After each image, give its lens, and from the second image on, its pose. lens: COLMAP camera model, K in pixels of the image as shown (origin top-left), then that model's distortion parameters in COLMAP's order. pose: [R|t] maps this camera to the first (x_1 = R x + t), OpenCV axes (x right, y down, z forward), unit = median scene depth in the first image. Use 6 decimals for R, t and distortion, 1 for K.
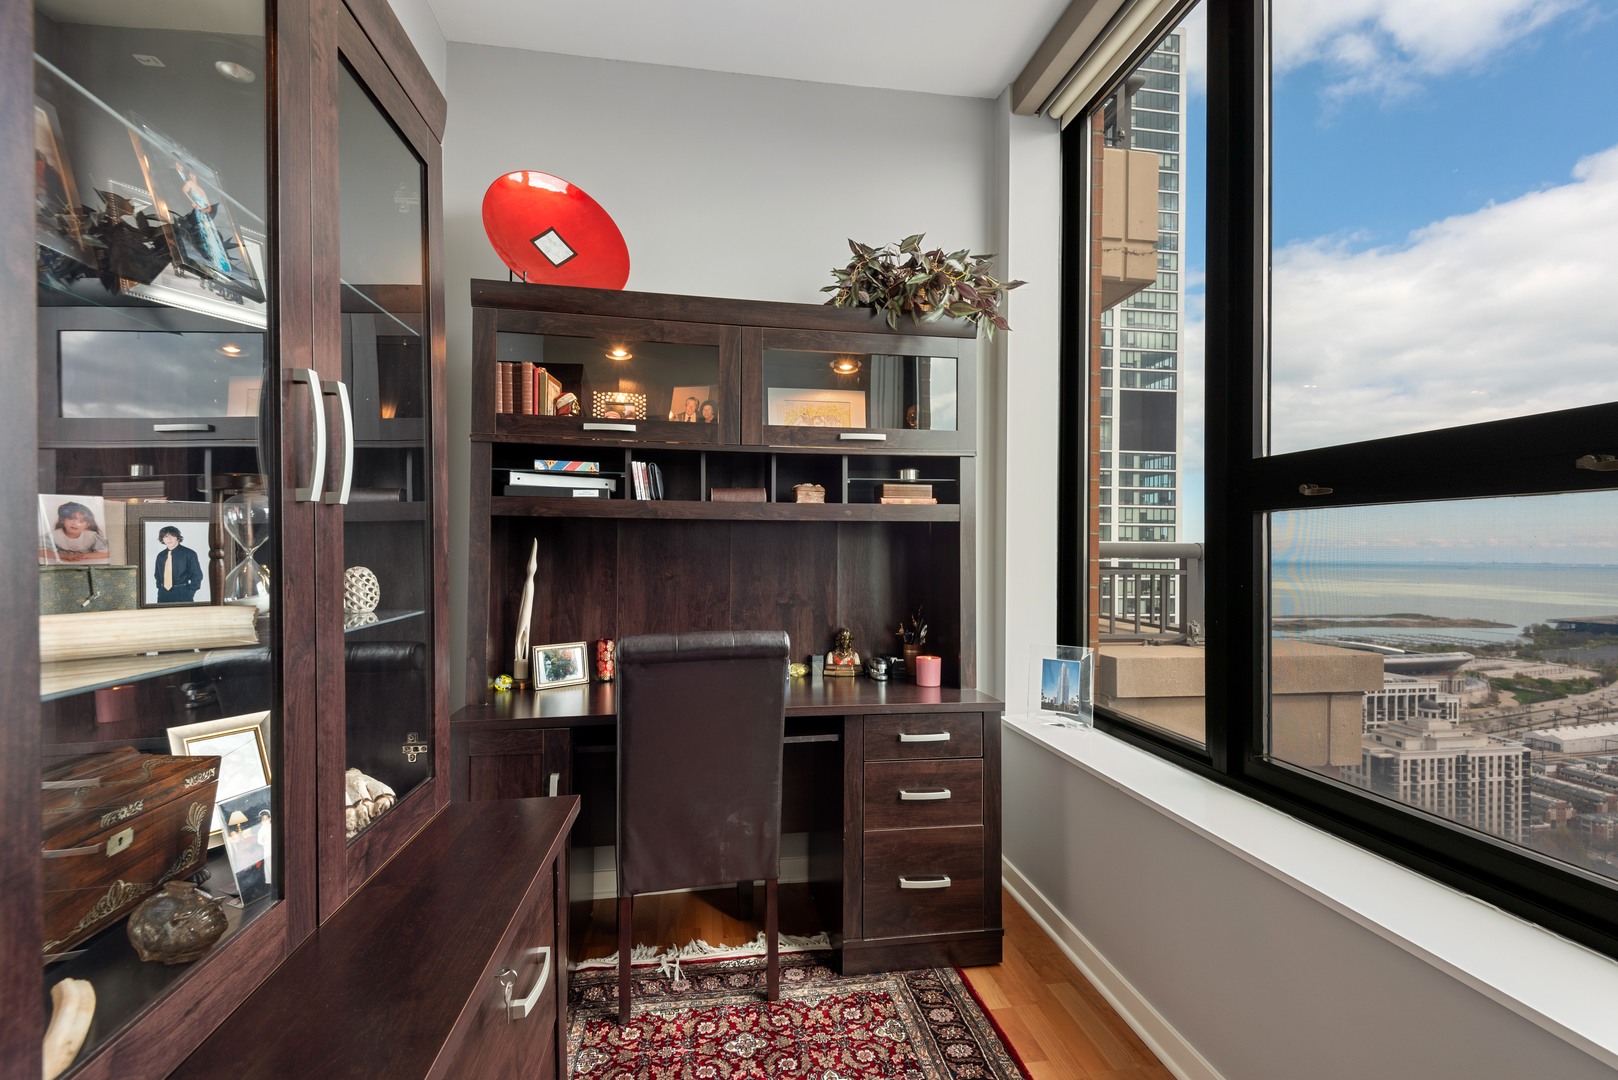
lens RADIAL K [[731.9, 0, 810.3], [0, 731.9, 541.7], [0, 0, 1]] dist [0.045358, -0.030625]
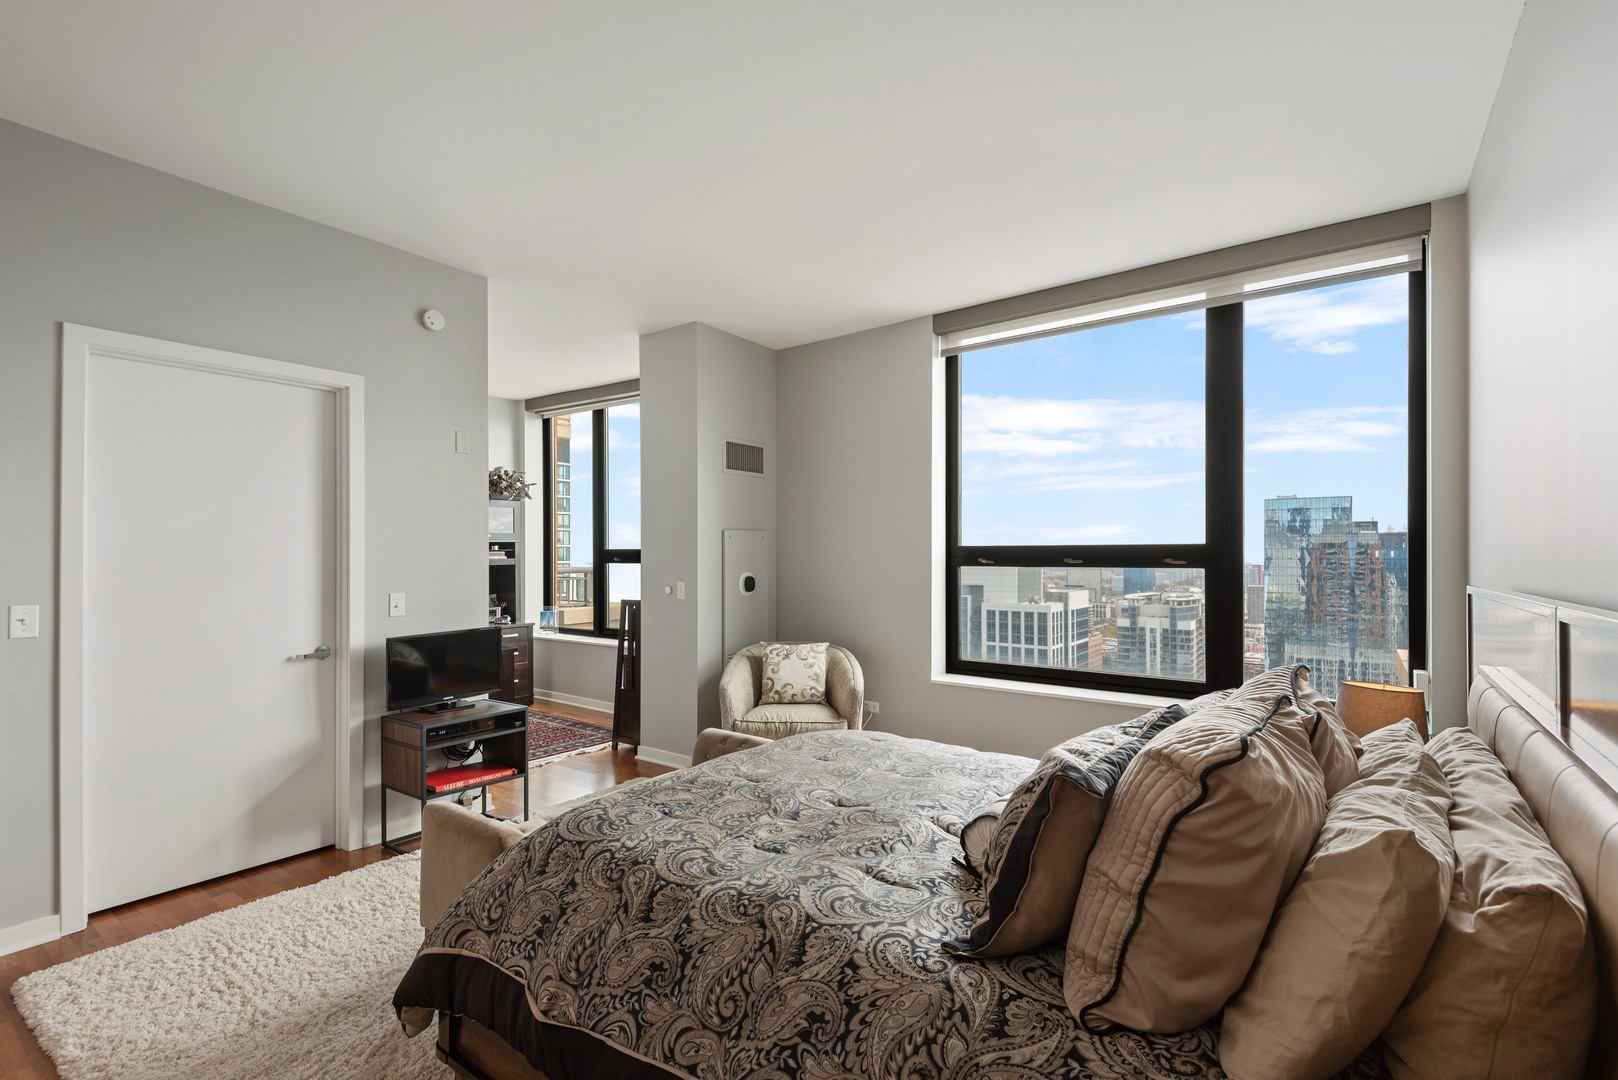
lens RADIAL K [[731.9, 0, 810.3], [0, 731.9, 541.7], [0, 0, 1]] dist [0.045358, -0.030625]
pose [[0.713801, -0.000909, 0.700348, -0.948580], [0.002247, 0.999997, -0.000993, -0.106476], [-0.700345, 0.002283, 0.713801, -1.790856]]
